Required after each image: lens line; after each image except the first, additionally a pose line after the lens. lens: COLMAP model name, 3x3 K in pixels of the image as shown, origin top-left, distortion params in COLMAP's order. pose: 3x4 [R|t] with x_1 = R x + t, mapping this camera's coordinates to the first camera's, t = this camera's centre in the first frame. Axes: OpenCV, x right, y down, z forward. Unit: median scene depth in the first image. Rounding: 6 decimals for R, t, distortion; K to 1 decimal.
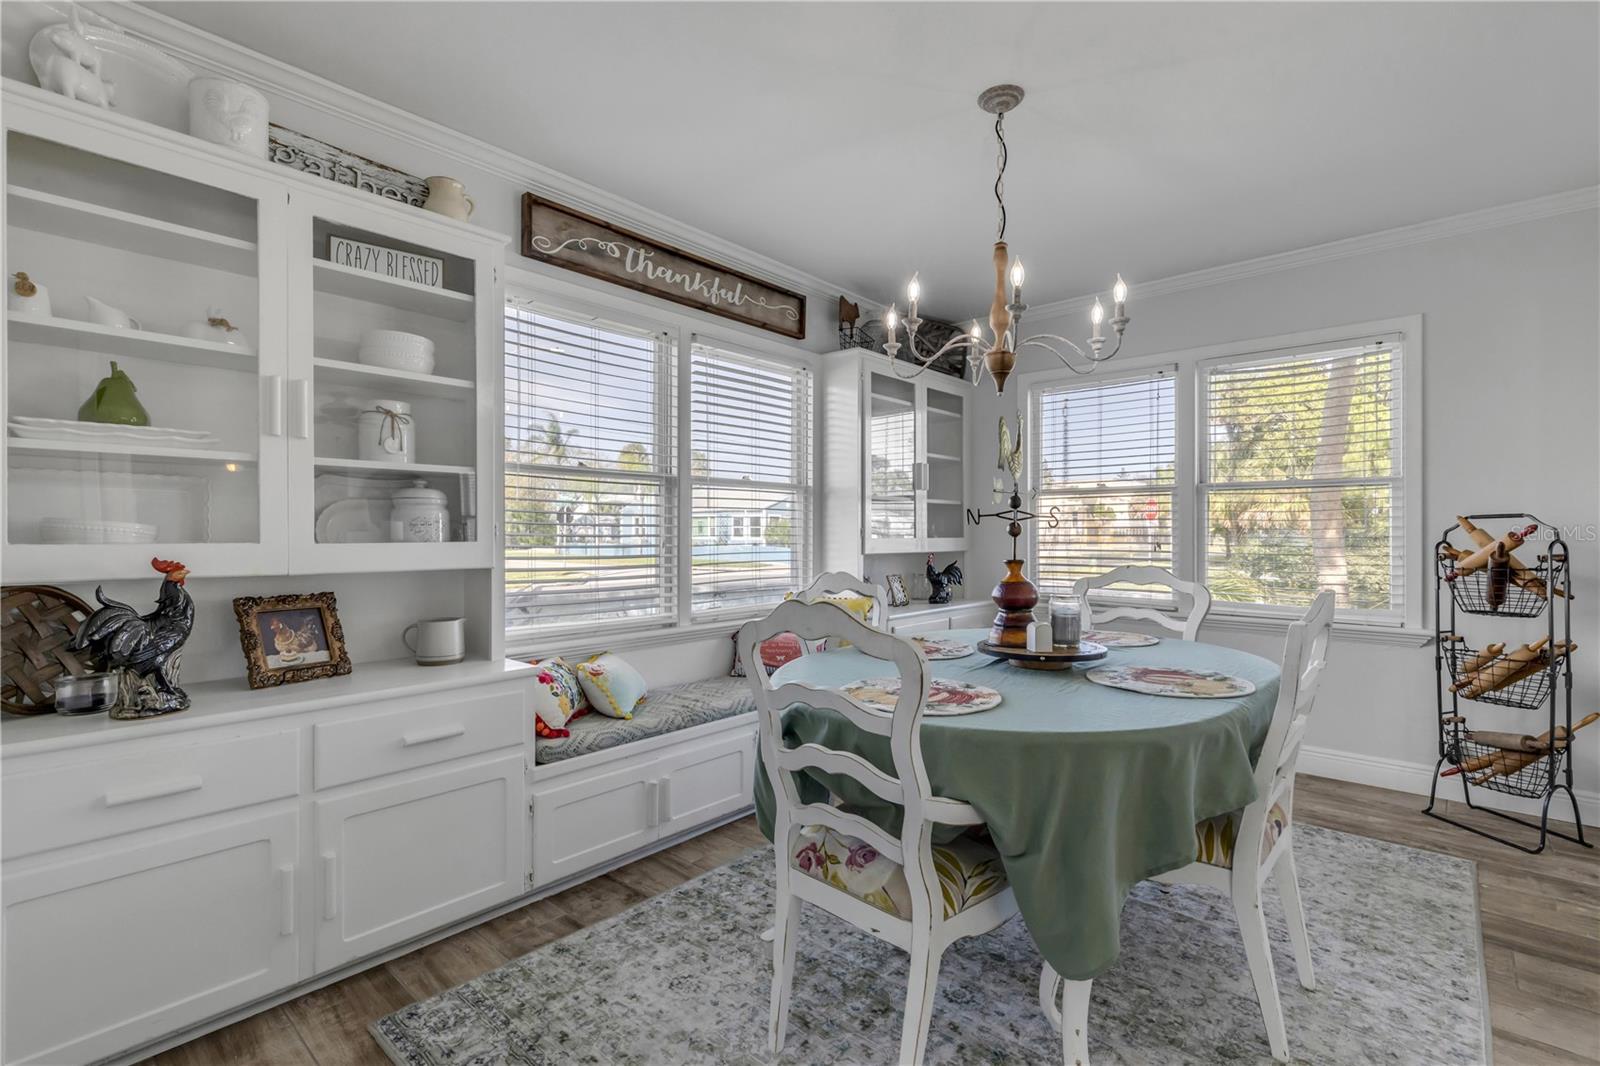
lens RADIAL K [[719.7, 0, 827.2], [0, 719.7, 530.6], [0, 0, 1]] dist [-0.003962, -0.000559]
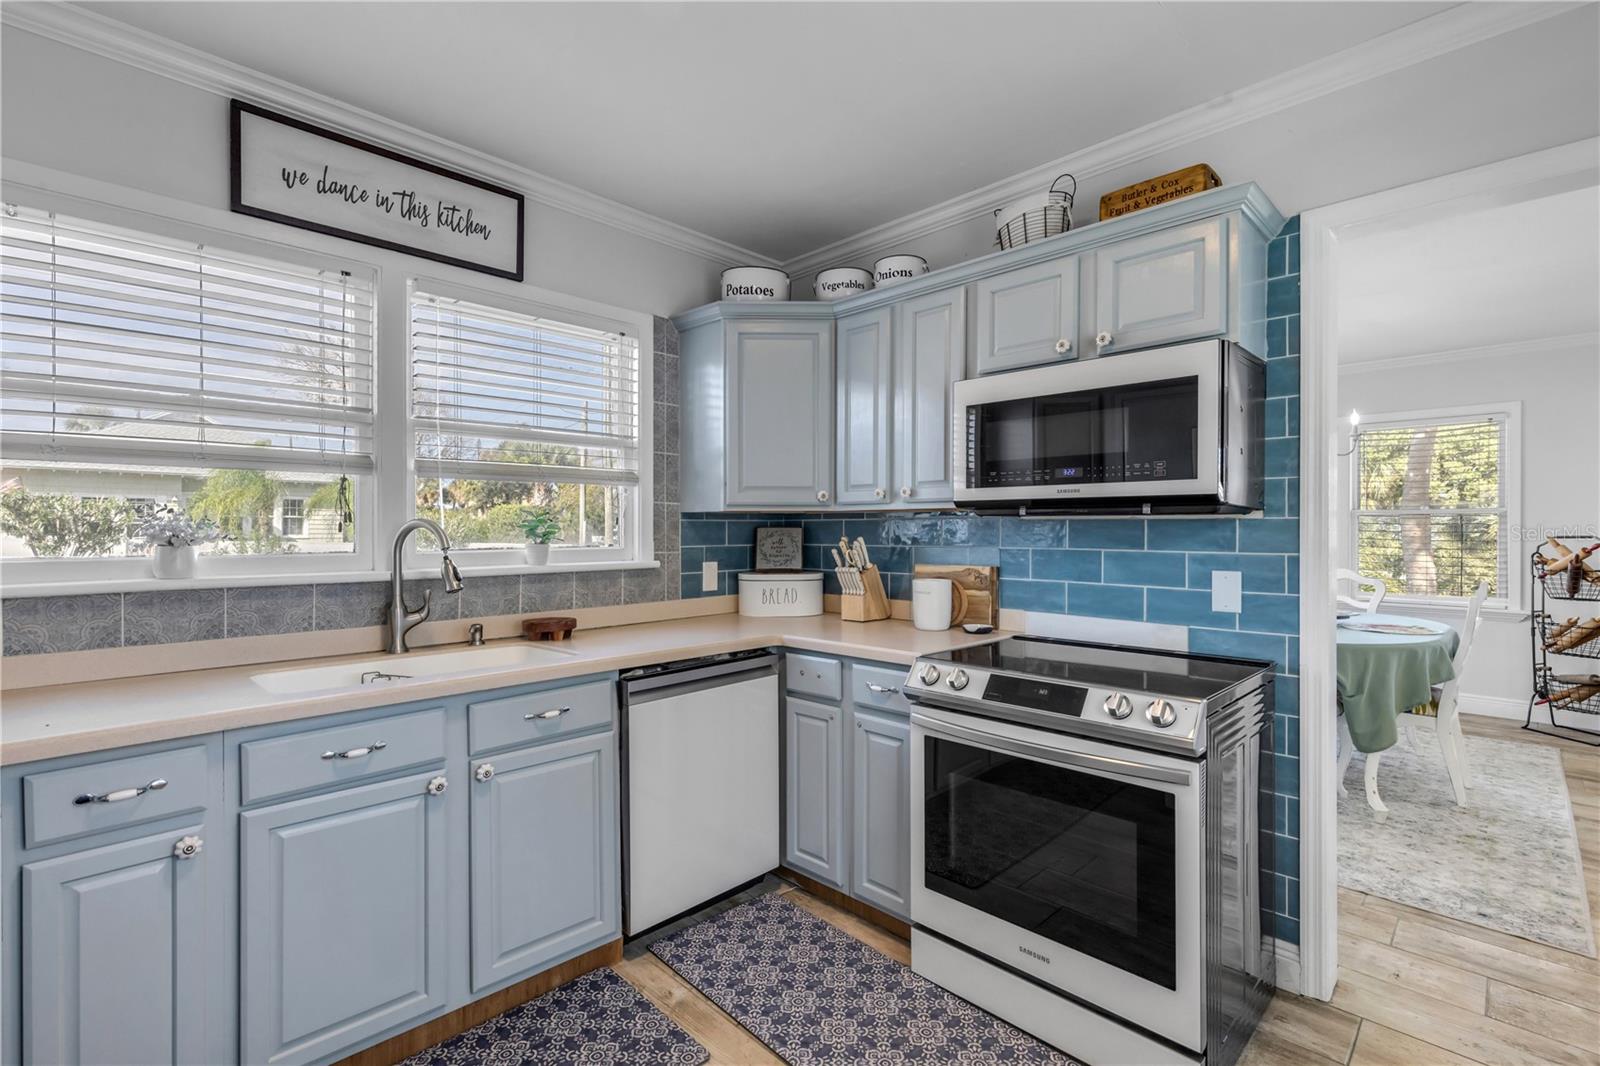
lens RADIAL K [[719.7, 0, 804.4], [0, 719.7, 528.2], [0, 0, 1]] dist [-0.003962, -0.000559]
pose [[0.997559, 0.000725, -0.069831, -0.626668], [-0.000473, 0.999993, 0.003636, -0.043793], [0.069833, -0.003594, 0.997552, -0.669571]]
